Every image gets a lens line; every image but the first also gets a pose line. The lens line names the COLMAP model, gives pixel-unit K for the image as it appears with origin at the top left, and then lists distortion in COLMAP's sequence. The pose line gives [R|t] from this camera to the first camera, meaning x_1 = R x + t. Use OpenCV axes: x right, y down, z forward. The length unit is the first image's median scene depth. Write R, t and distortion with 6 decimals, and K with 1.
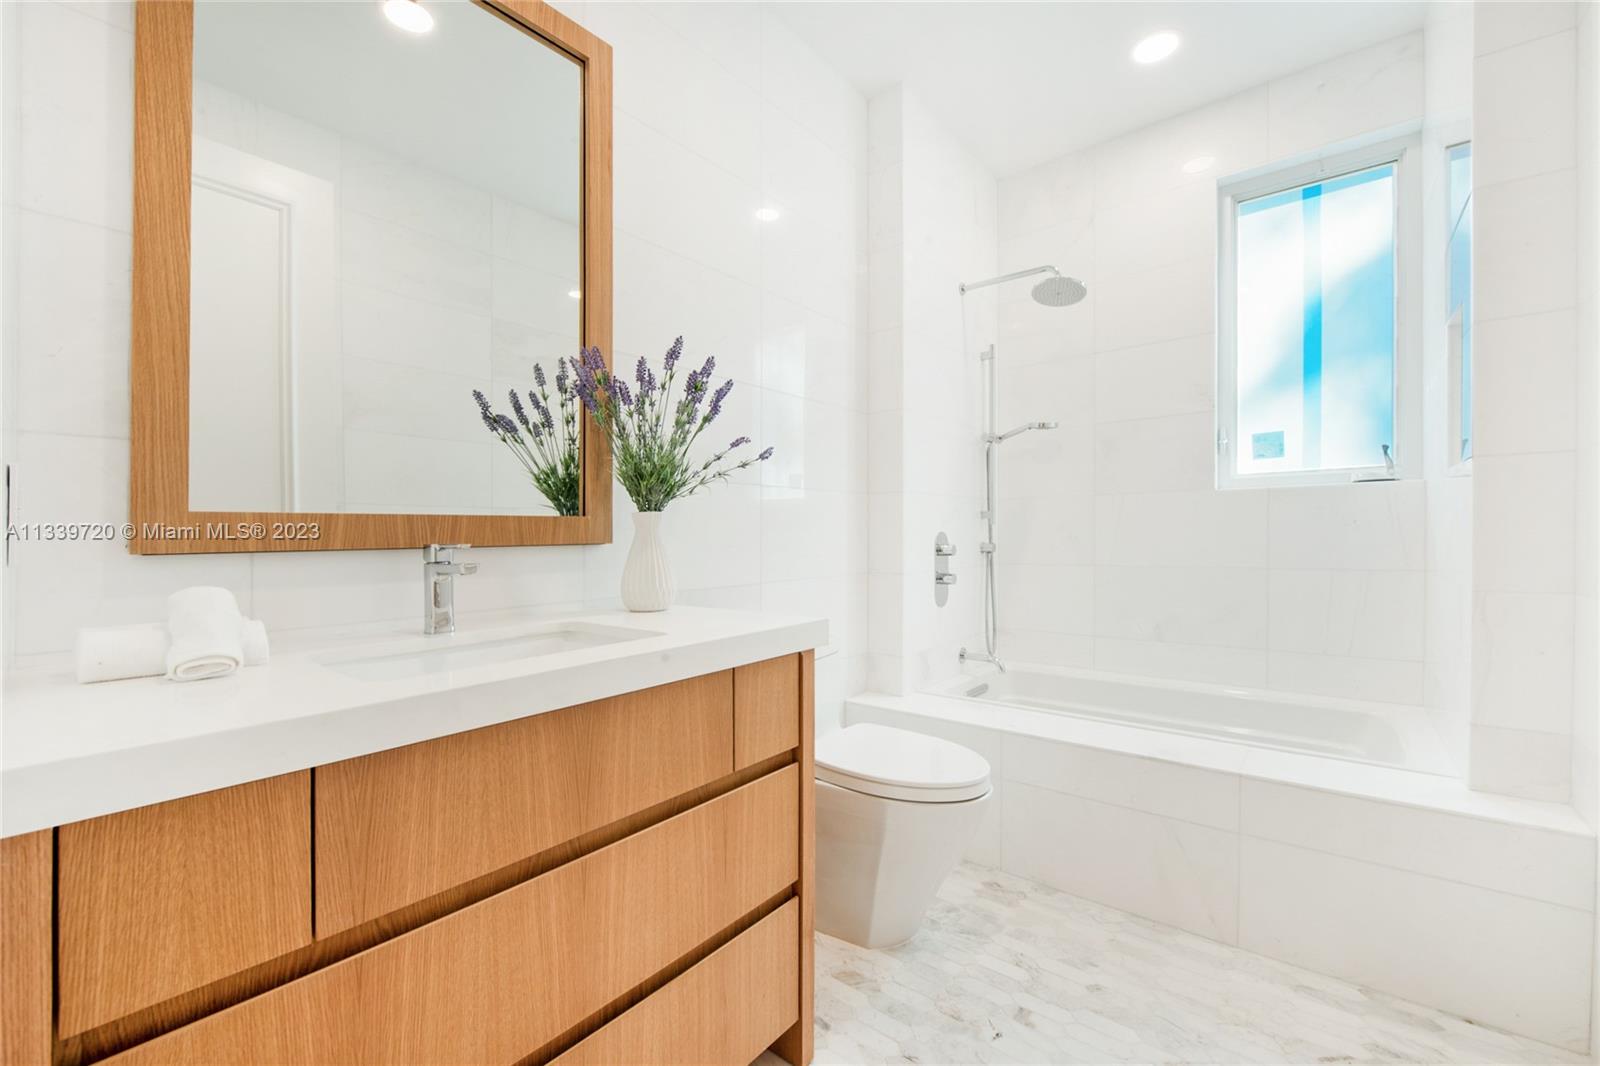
lens RADIAL K [[656.9, 0, 803.7], [0, 656.9, 529.9], [0, 0, 1]] dist [-0.003092, -0.000347]
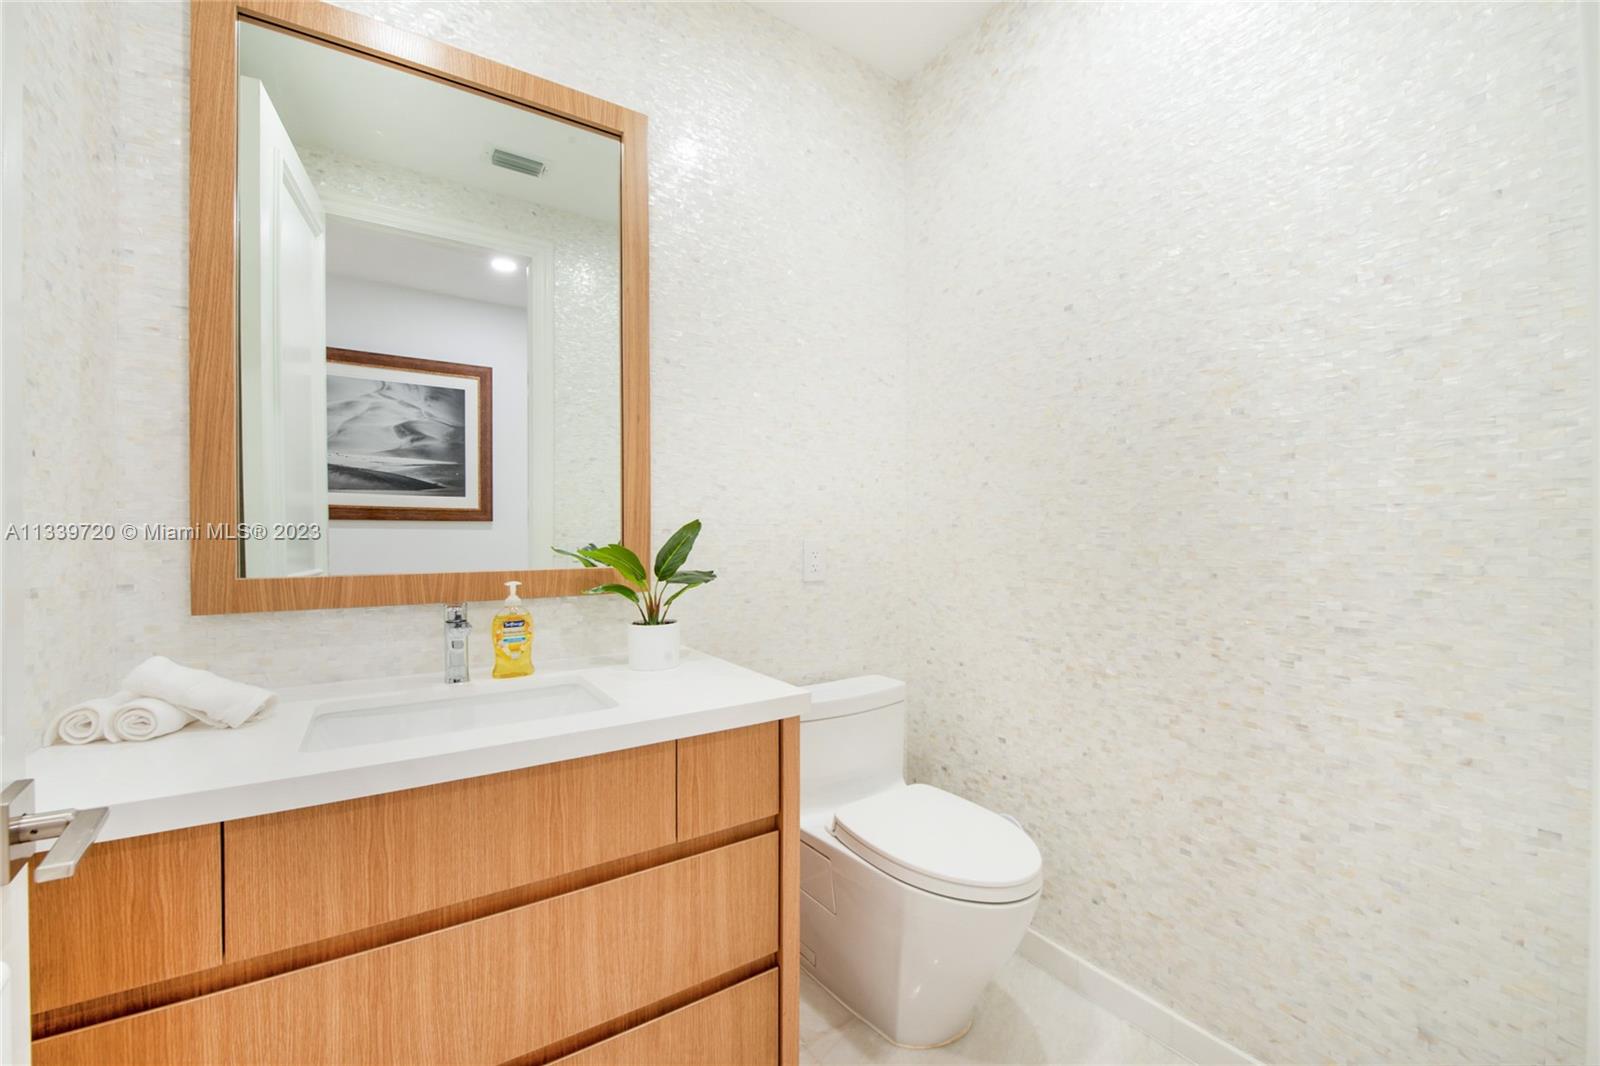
lens RADIAL K [[656.9, 0, 801.0], [0, 656.9, 535.5], [0, 0, 1]] dist [-0.003092, -0.000347]
pose [[0.953975, 0.018690, -0.299303, 0.308043], [-0.015505, 0.999795, 0.013012, -0.098861], [0.299485, -0.007772, 0.954069, 0.084165]]
